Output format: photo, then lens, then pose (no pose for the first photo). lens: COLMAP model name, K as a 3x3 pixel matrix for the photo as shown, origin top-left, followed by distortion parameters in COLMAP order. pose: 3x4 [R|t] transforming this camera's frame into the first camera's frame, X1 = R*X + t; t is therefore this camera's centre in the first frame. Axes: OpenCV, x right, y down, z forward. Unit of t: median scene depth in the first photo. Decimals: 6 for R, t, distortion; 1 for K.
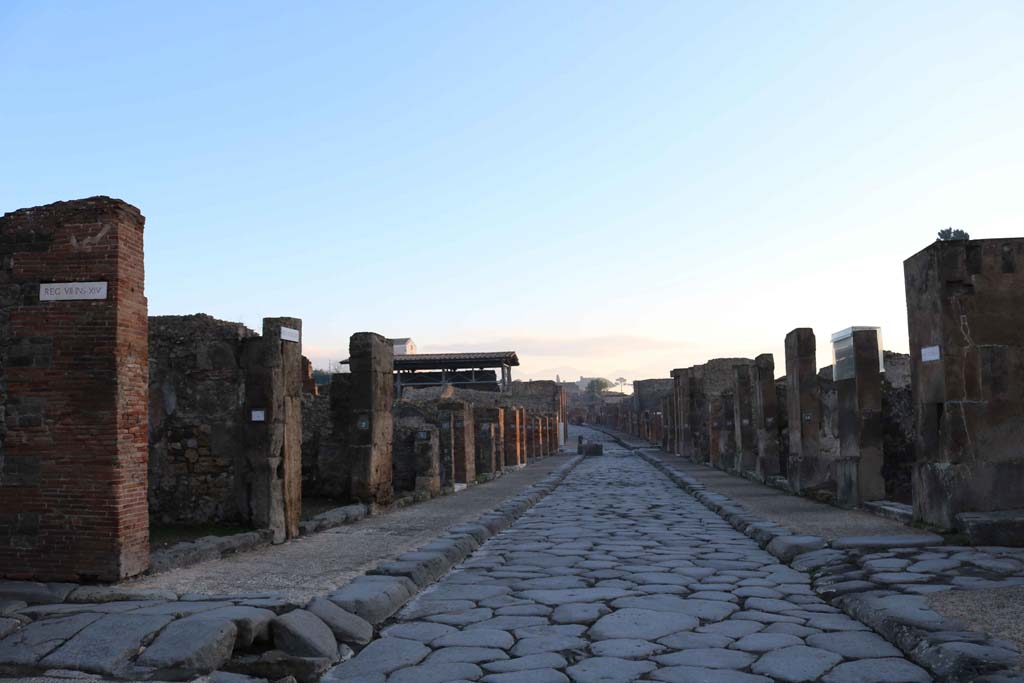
lens RADIAL K [[867.4, 0, 517.5], [0, 867.4, 344.7], [0, 0, 1]] dist [-0.161292, 0.124911]
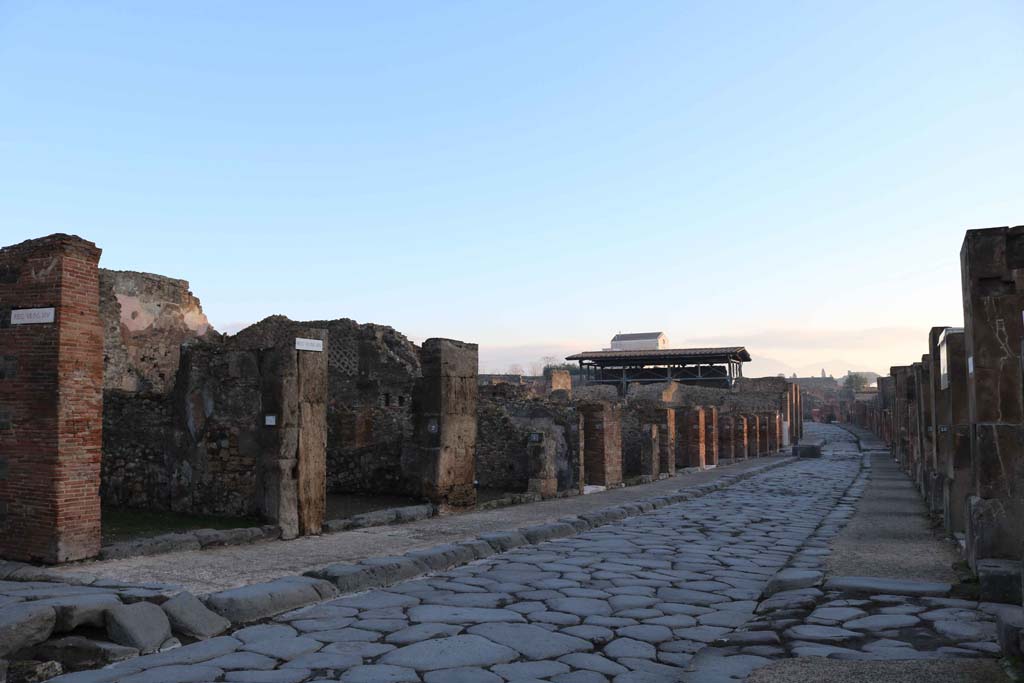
lens RADIAL K [[867.4, 0, 533.9], [0, 867.4, 345.2], [0, 0, 1]] dist [-0.161292, 0.124911]
pose [[0.949336, -0.003617, -0.314244, 0.355336], [0.006775, 0.999937, 0.008959, -0.019895], [0.314191, -0.010634, 0.949300, 0.075399]]
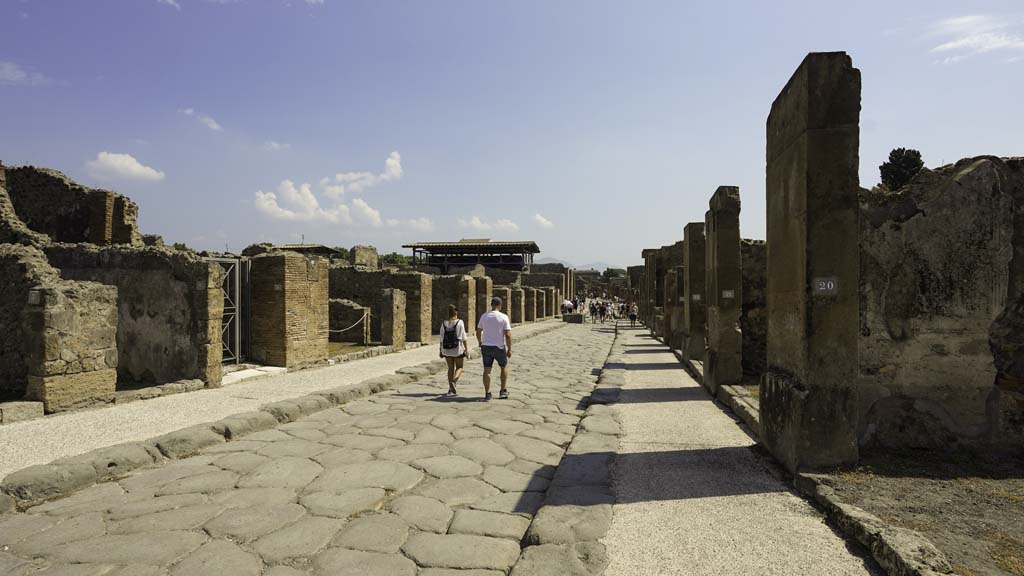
lens RADIAL K [[469.9, 0, 530.2], [0, 469.9, 292.7], [0, 0, 1]] dist [-0.005862, -0.000390]
pose [[0.991582, 0.029725, -0.126019, 0.394461], [-0.019344, 0.996378, 0.082810, 0.124906], [0.128024, -0.079675, 0.988566, 1.301751]]
